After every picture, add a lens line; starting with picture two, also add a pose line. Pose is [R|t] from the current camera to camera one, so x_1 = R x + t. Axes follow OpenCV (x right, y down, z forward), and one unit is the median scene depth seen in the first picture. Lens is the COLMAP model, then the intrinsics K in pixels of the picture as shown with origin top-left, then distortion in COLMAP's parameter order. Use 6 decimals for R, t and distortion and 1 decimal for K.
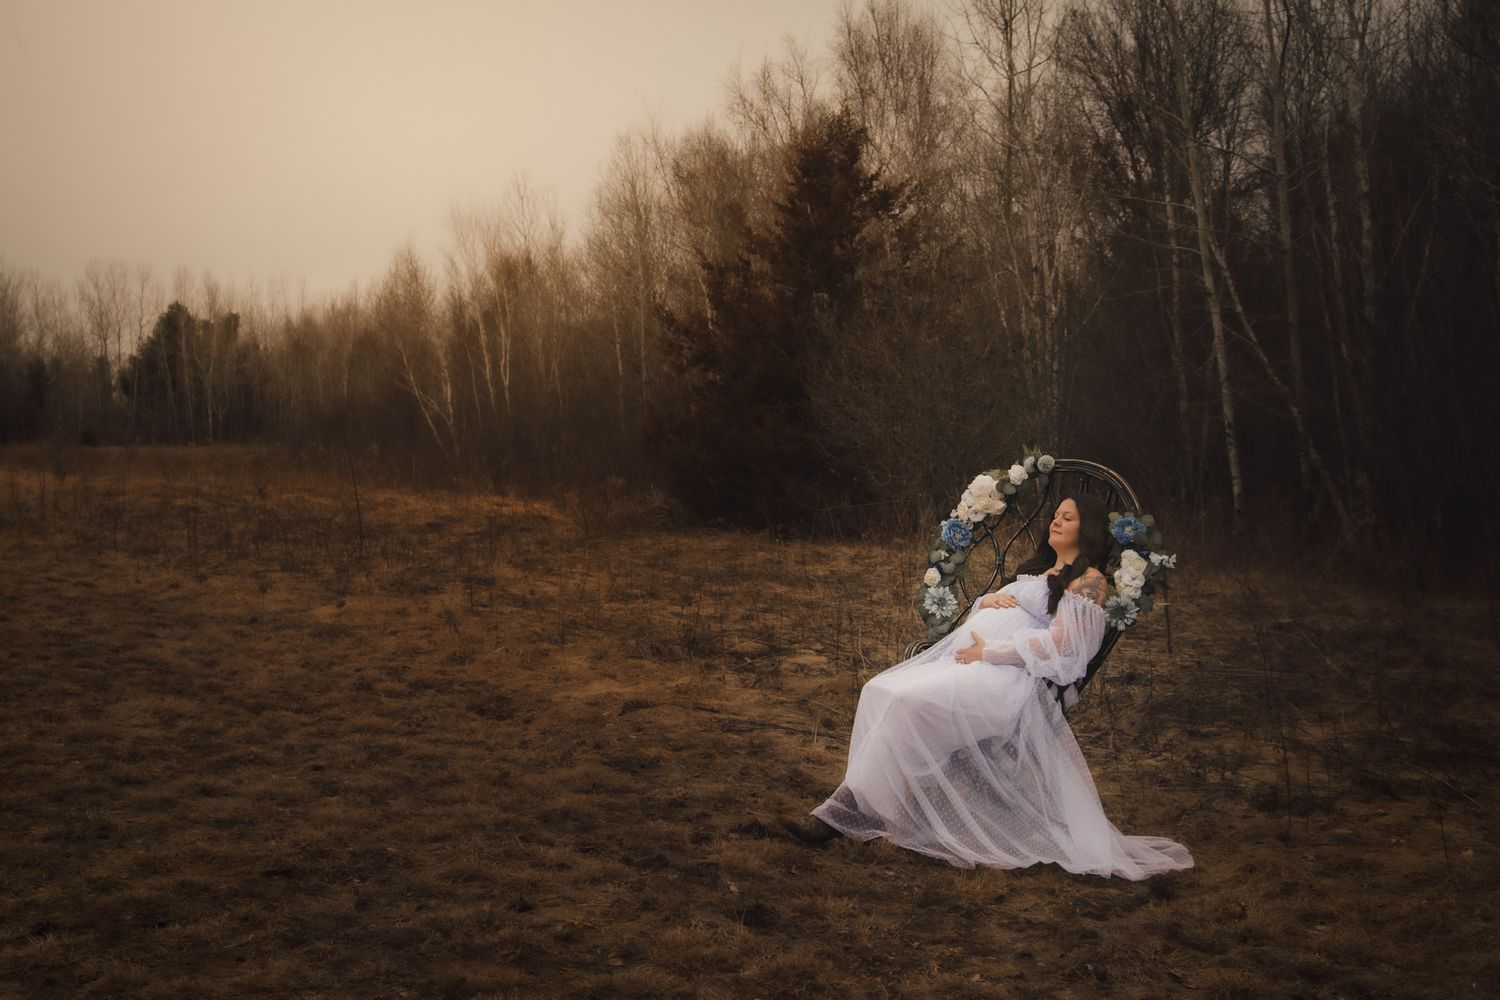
lens RADIAL K [[2006.5, 0, 751.2], [0, 2006.5, 499.8], [0, 0, 1]] dist [0.047480, 0.000000]
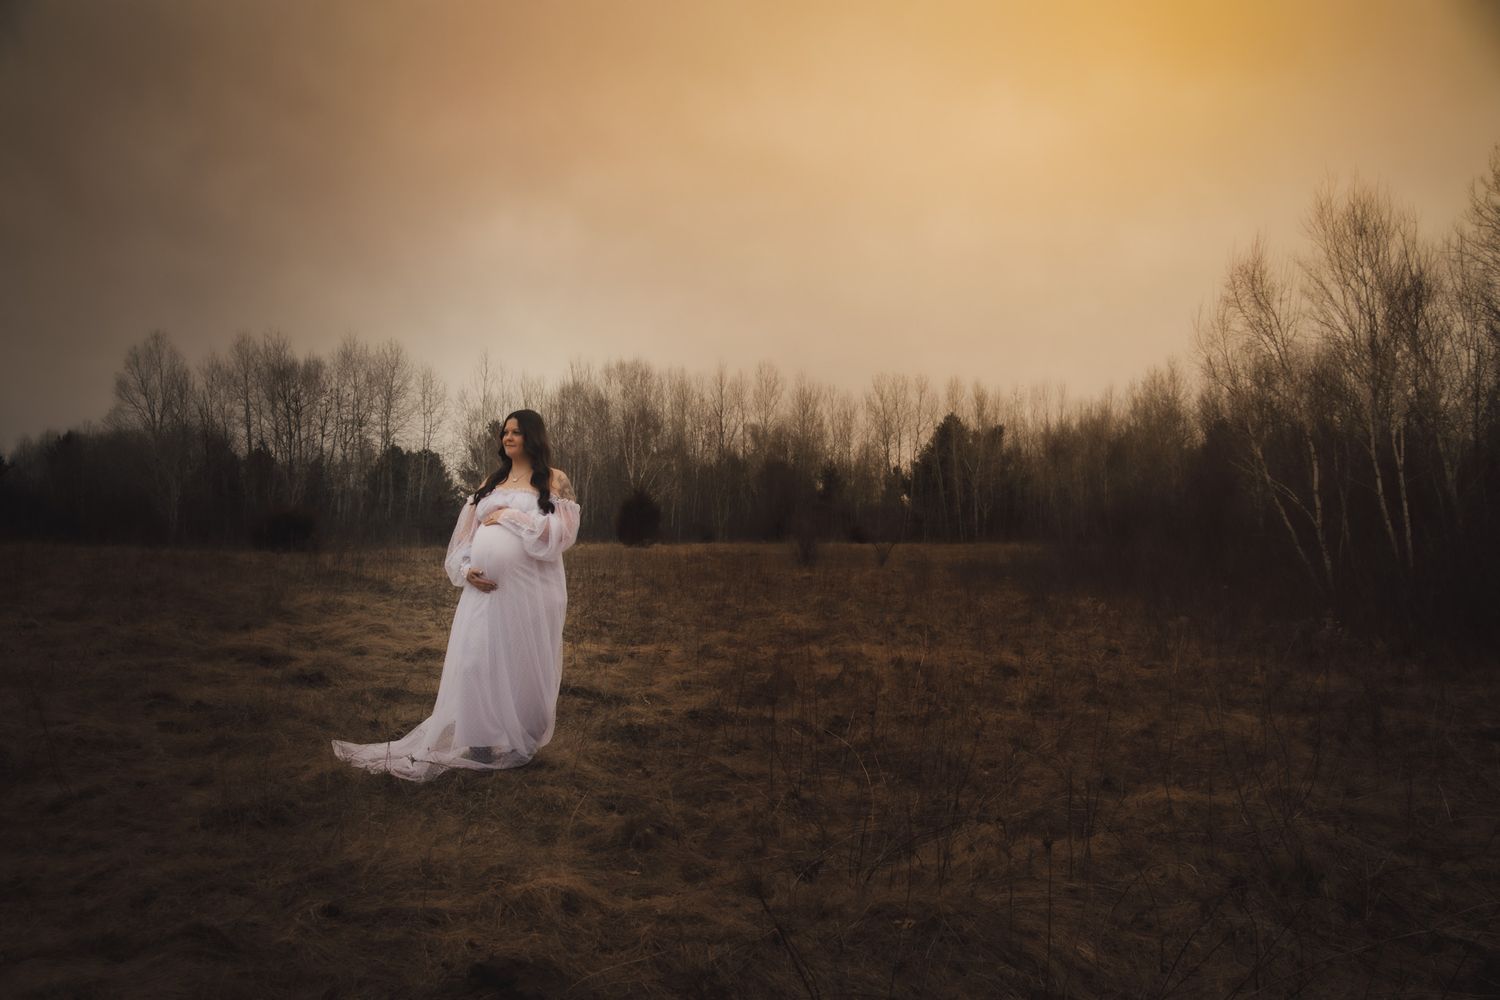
lens RADIAL K [[1512.8, 0, 750.8], [0, 1512.8, 500.3], [0, 0, 1]] dist [-0.001130, 0.000000]
pose [[0.915971, 0.005035, -0.401213, -0.050273], [-0.025683, 0.998607, -0.046101, -0.007431], [0.400422, 0.052532, 0.914824, 0.194554]]
